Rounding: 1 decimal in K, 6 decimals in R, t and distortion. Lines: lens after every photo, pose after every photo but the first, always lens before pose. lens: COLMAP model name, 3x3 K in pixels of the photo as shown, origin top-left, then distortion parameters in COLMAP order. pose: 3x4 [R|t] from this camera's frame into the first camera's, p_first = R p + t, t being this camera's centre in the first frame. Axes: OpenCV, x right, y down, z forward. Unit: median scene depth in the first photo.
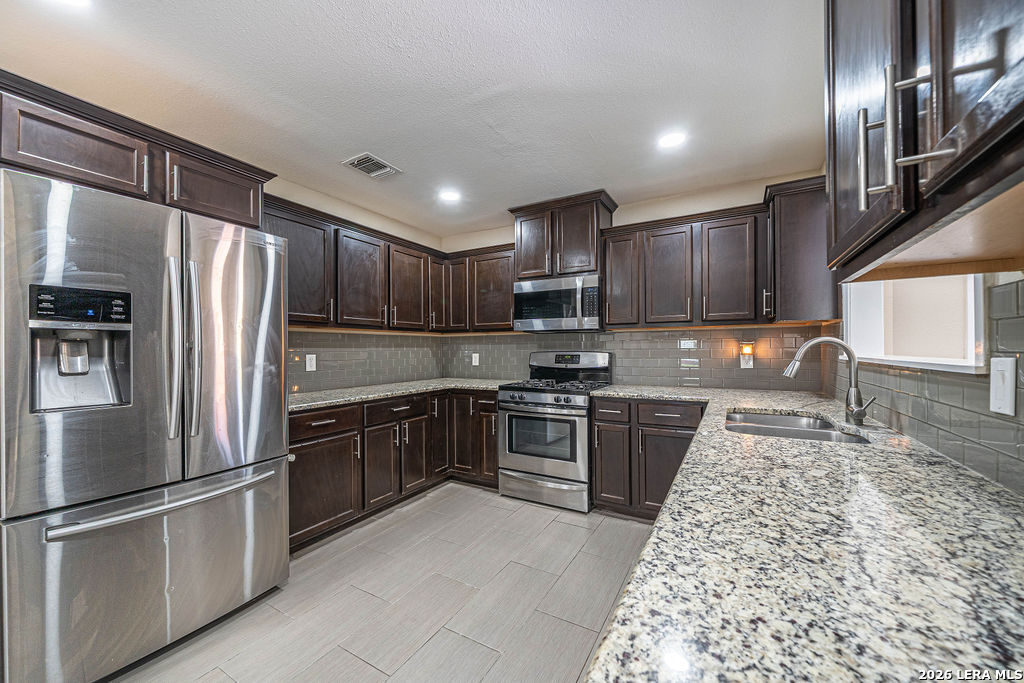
lens RADIAL K [[385.9, 0, 509.0], [0, 385.9, 349.6], [0, 0, 1]] dist [-0.001528, -0.000245]
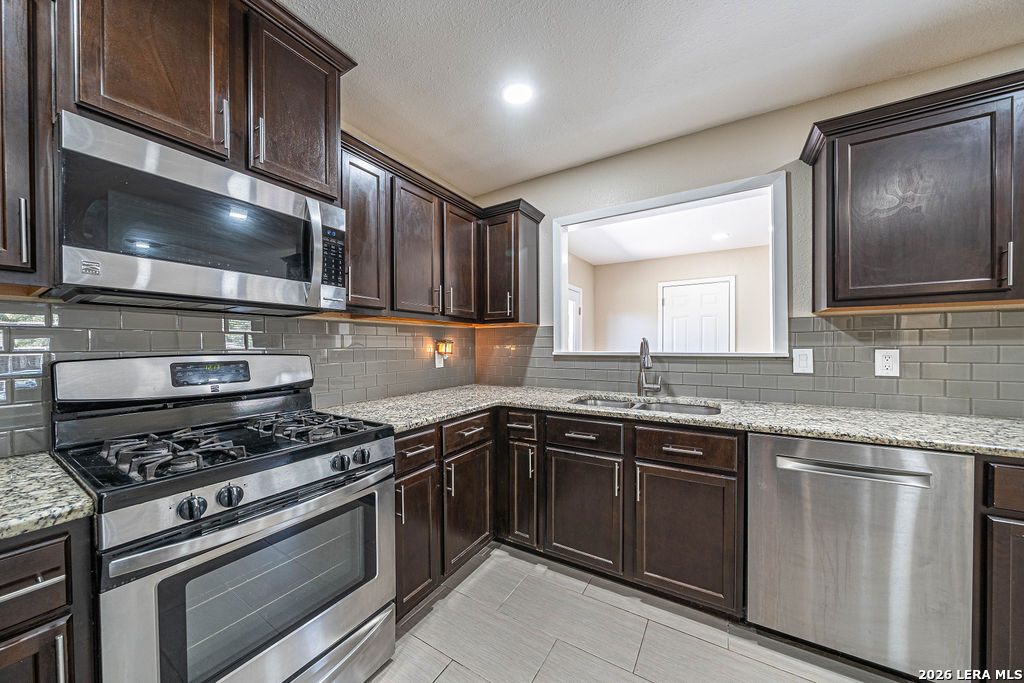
lens RADIAL K [[361.6, 0, 511.7], [0, 361.6, 350.1], [0, 0, 1]] dist [-0.008057, 0.000044]
pose [[0.032849, -0.001109, 0.999460, -0.279087], [0.009845, 0.999951, 0.000786, 0.002899], [-0.999412, 0.009814, 0.032859, 0.797694]]
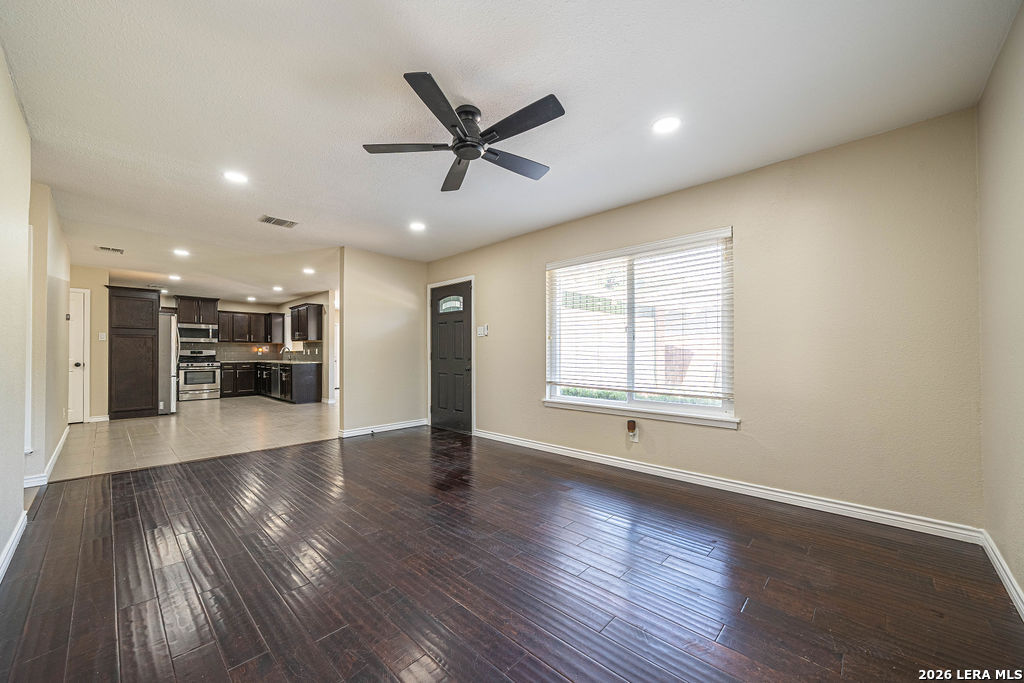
lens RADIAL K [[385.9, 0, 509.0], [0, 385.9, 349.6], [0, 0, 1]] dist [-0.001528, -0.000245]
pose [[0.232797, 0.014646, 0.972415, -2.385391], [0.005089, 0.999855, -0.016277, 0.070227], [-0.972512, 0.008738, 0.232688, -2.140344]]
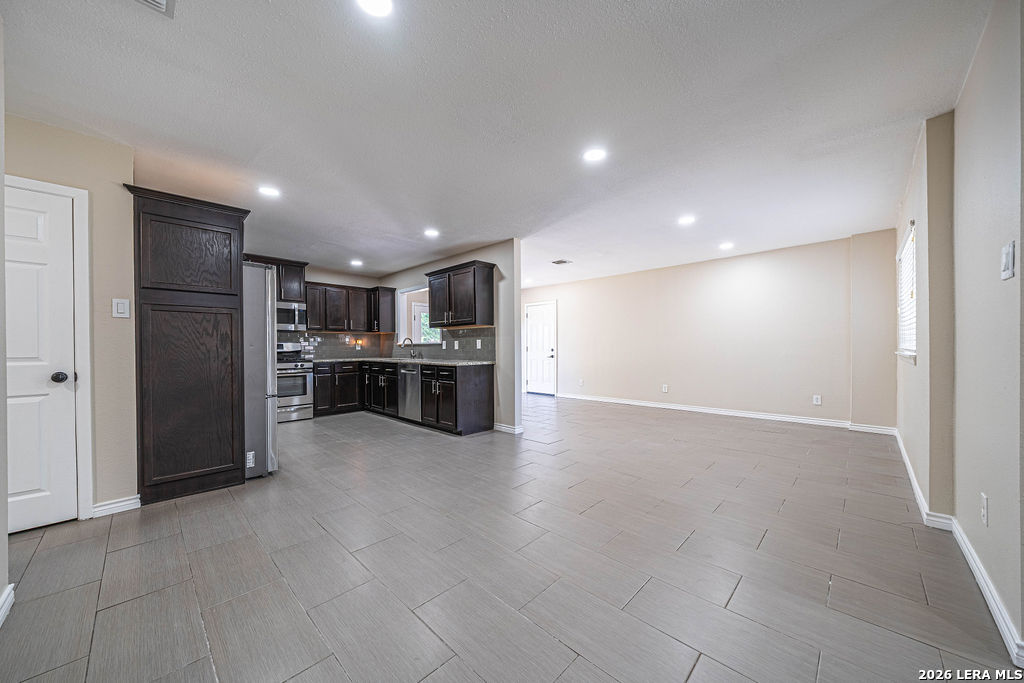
lens RADIAL K [[361.6, 0, 511.7], [0, 361.6, 350.1], [0, 0, 1]] dist [-0.008057, 0.000044]
pose [[0.238614, -0.003764, 0.971107, -1.417810], [0.007477, 0.999970, 0.002038, 0.054118], [-0.971086, 0.006775, 0.238635, -0.518945]]
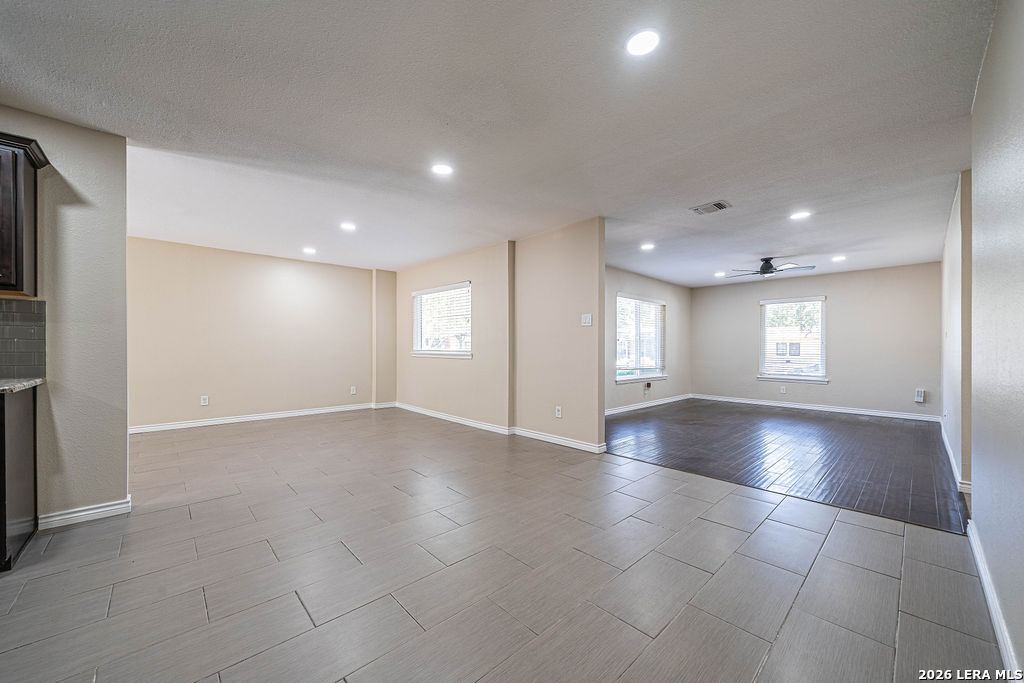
lens RADIAL K [[382.8, 0, 495.9], [0, 382.8, 348.5], [0, 0, 1]] dist [-0.000746, -0.000069]
pose [[-0.951568, 0.000554, 0.307437, -0.956980], [0.001094, 0.999998, 0.001583, 0.050155], [-0.307435, 0.001842, -0.951567, 0.407608]]
